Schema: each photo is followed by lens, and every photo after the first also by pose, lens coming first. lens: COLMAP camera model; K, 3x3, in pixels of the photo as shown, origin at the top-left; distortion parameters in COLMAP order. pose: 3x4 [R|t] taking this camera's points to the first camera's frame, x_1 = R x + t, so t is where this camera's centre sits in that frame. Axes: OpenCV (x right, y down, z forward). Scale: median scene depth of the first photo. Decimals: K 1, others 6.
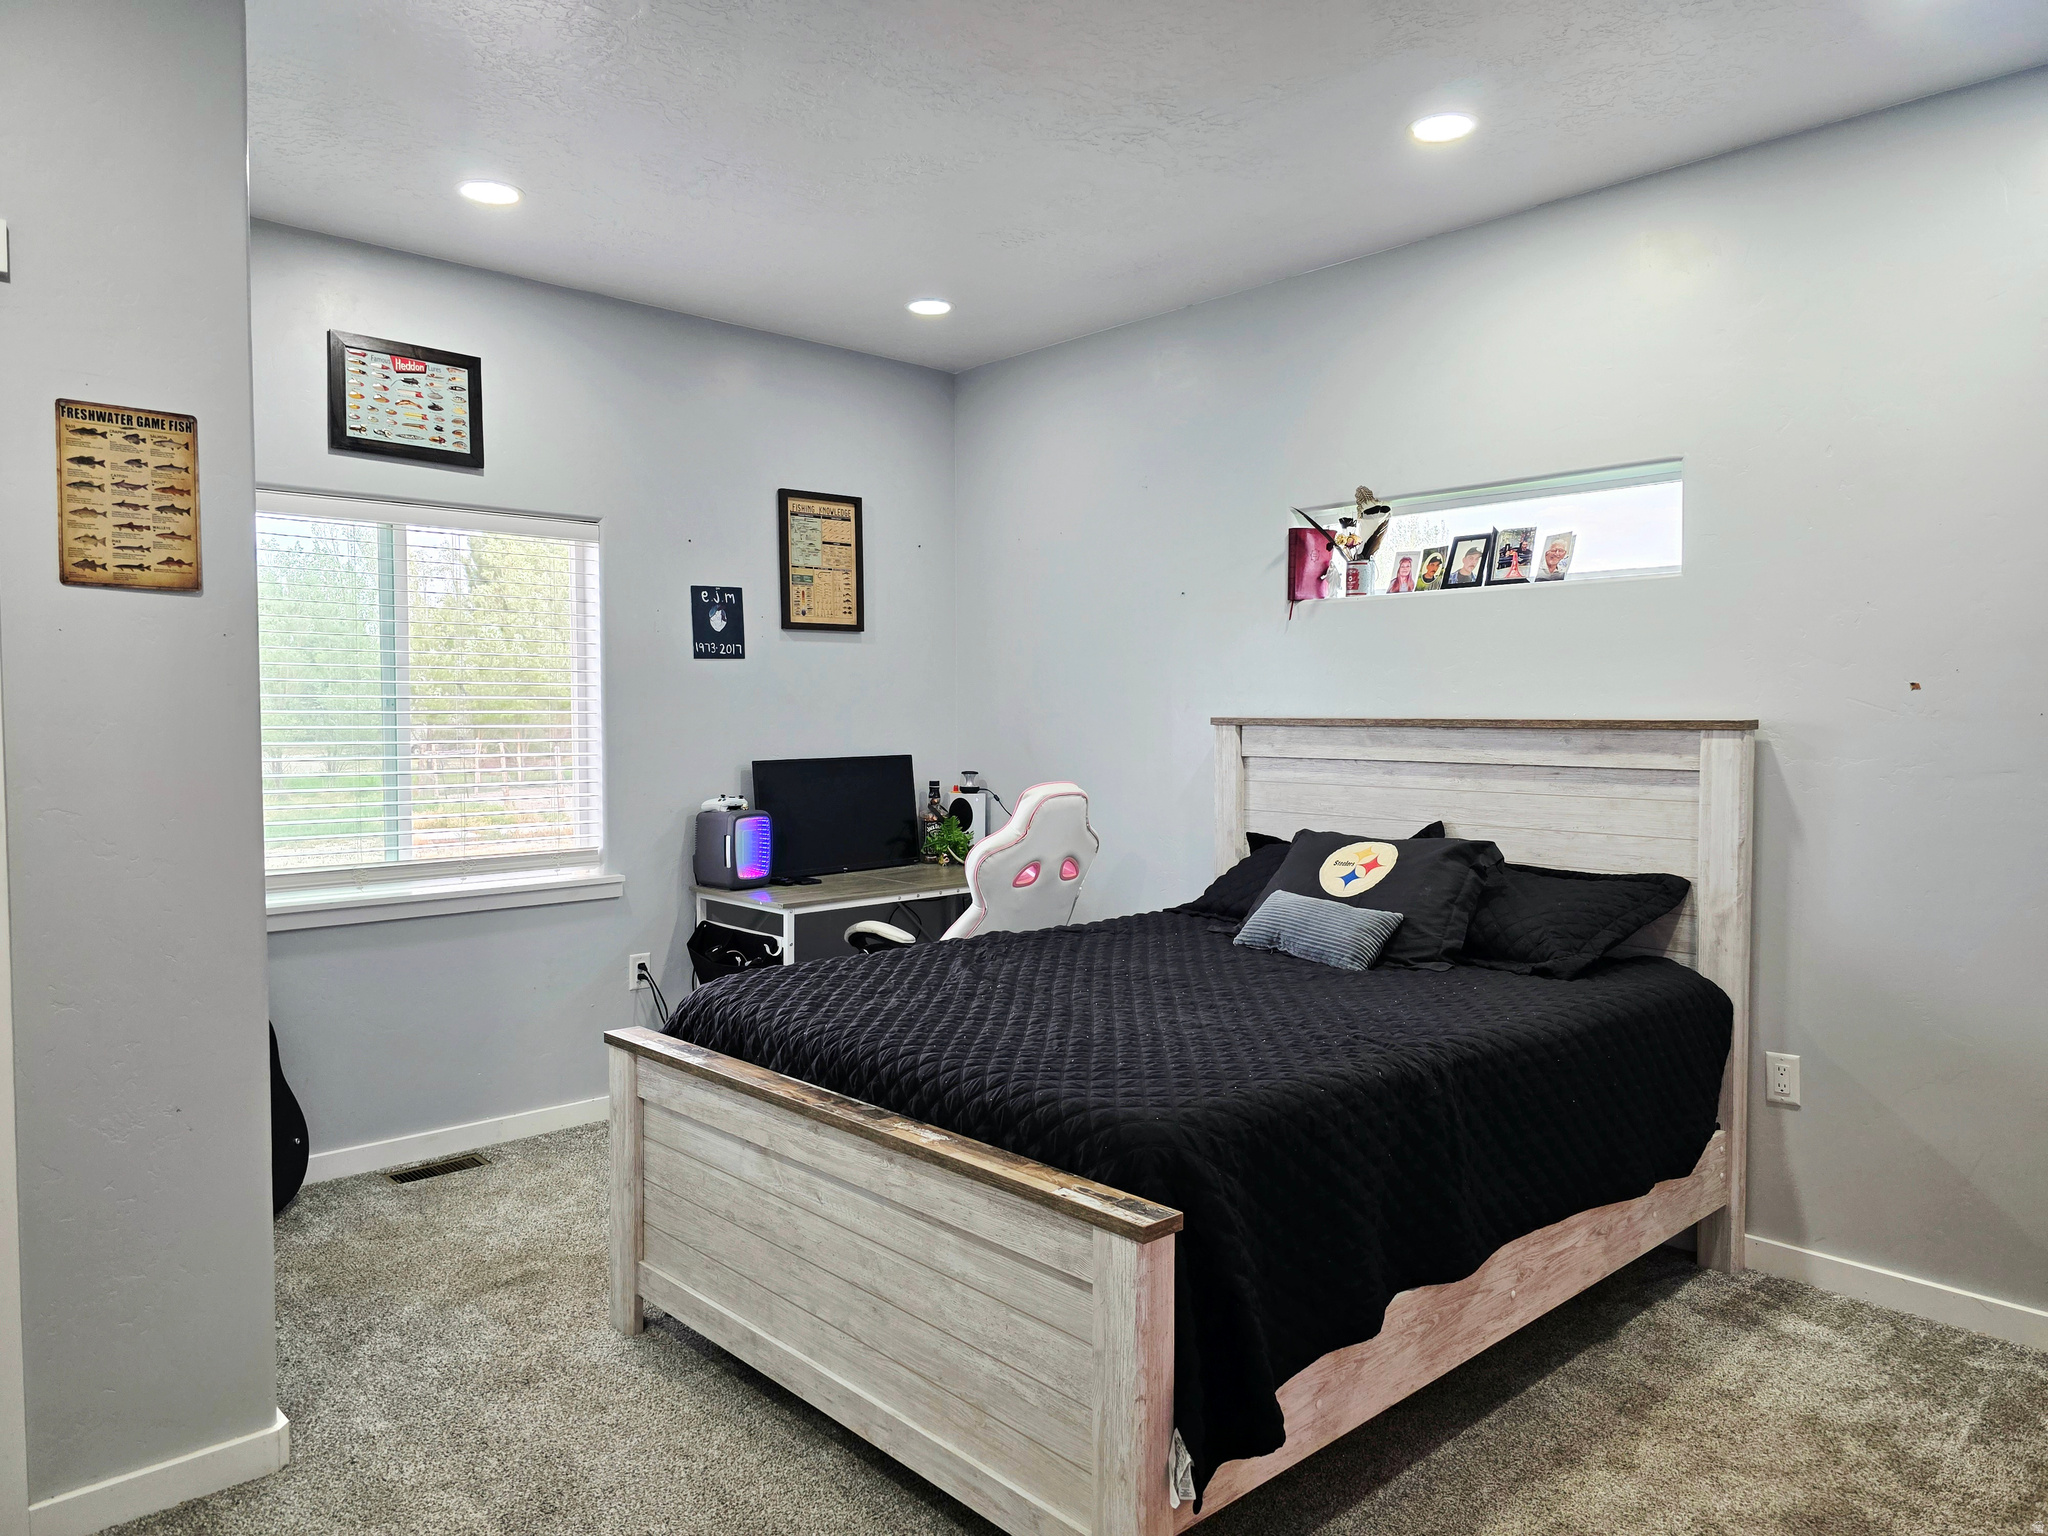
lens RADIAL K [[1380.8, 0, 1009.7], [0, 1380.8, 753.5], [0, 0, 1]] dist [0.066998, -0.050163]
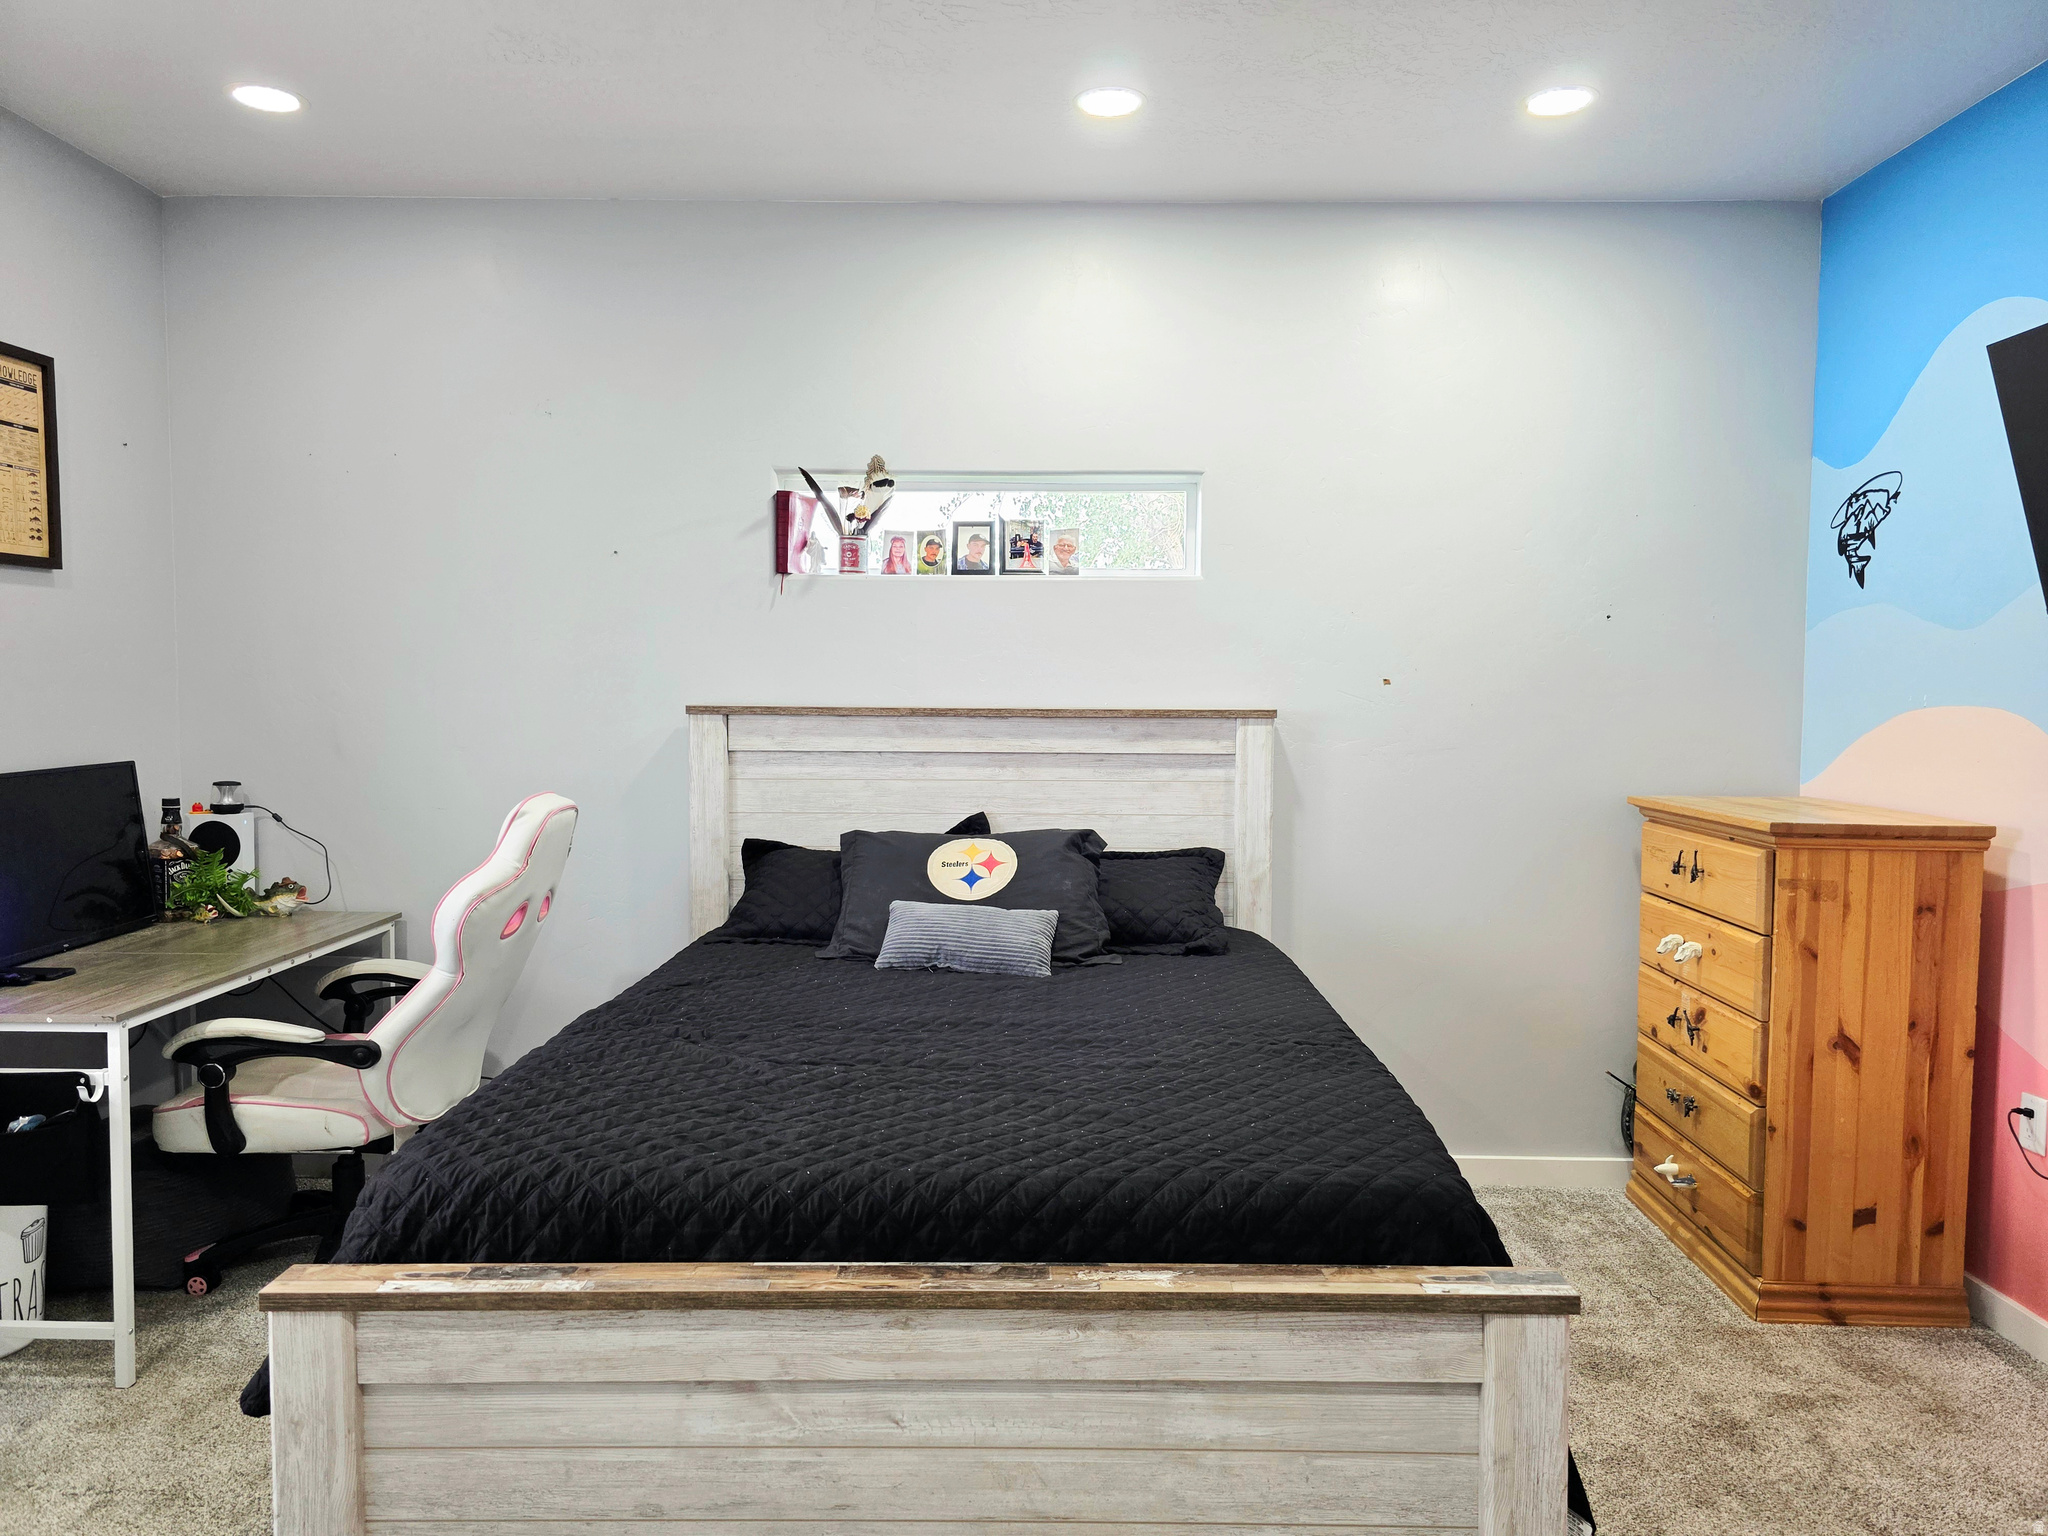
lens RADIAL K [[1380.8, 0, 1024.6], [0, 1380.8, 759.8], [0, 0, 1]] dist [0.066998, -0.050163]
pose [[0.679905, -0.033967, 0.732513, -0.397702], [0.017374, 0.999392, 0.030216, -0.017930], [-0.733094, -0.007817, 0.680082, 0.328721]]
